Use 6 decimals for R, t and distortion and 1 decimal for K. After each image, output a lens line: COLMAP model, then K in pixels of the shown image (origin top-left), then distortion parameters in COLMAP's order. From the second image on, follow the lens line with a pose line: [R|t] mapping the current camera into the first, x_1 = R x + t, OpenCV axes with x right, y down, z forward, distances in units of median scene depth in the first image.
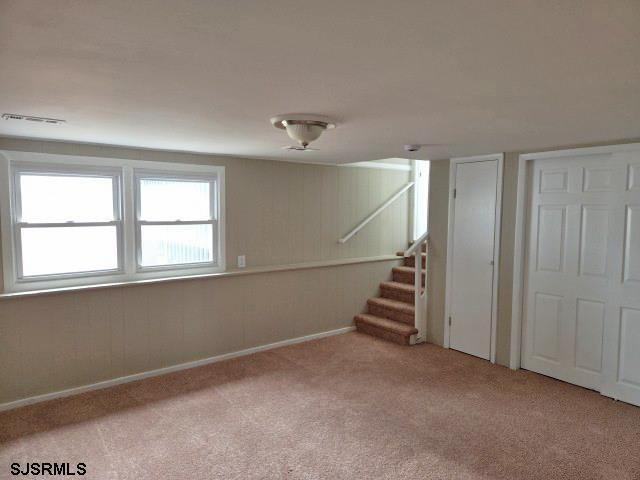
lens RADIAL K [[439.5, 0, 324.9], [0, 439.5, 243.6], [0, 0, 1]] dist [0.019780, -0.004955]
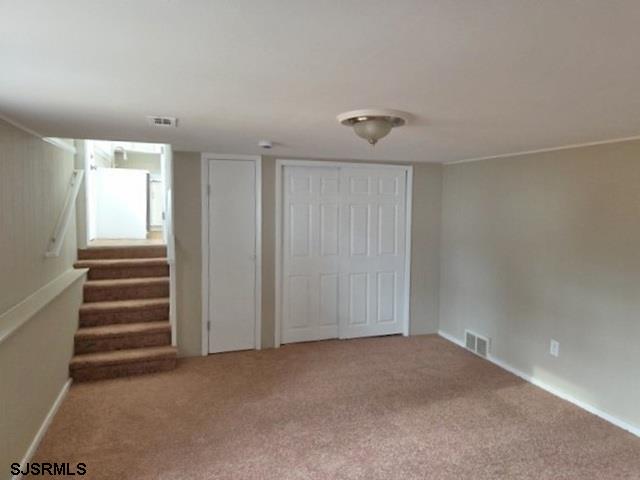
lens RADIAL K [[439.5, 0, 323.8], [0, 439.5, 235.5], [0, 0, 1]] dist [0.019780, -0.004955]
pose [[0.276473, -0.070577, 0.958427, -0.554878], [0.066057, 0.996337, 0.054313, -0.051876], [-0.958749, 0.048294, 0.280123, 0.504102]]
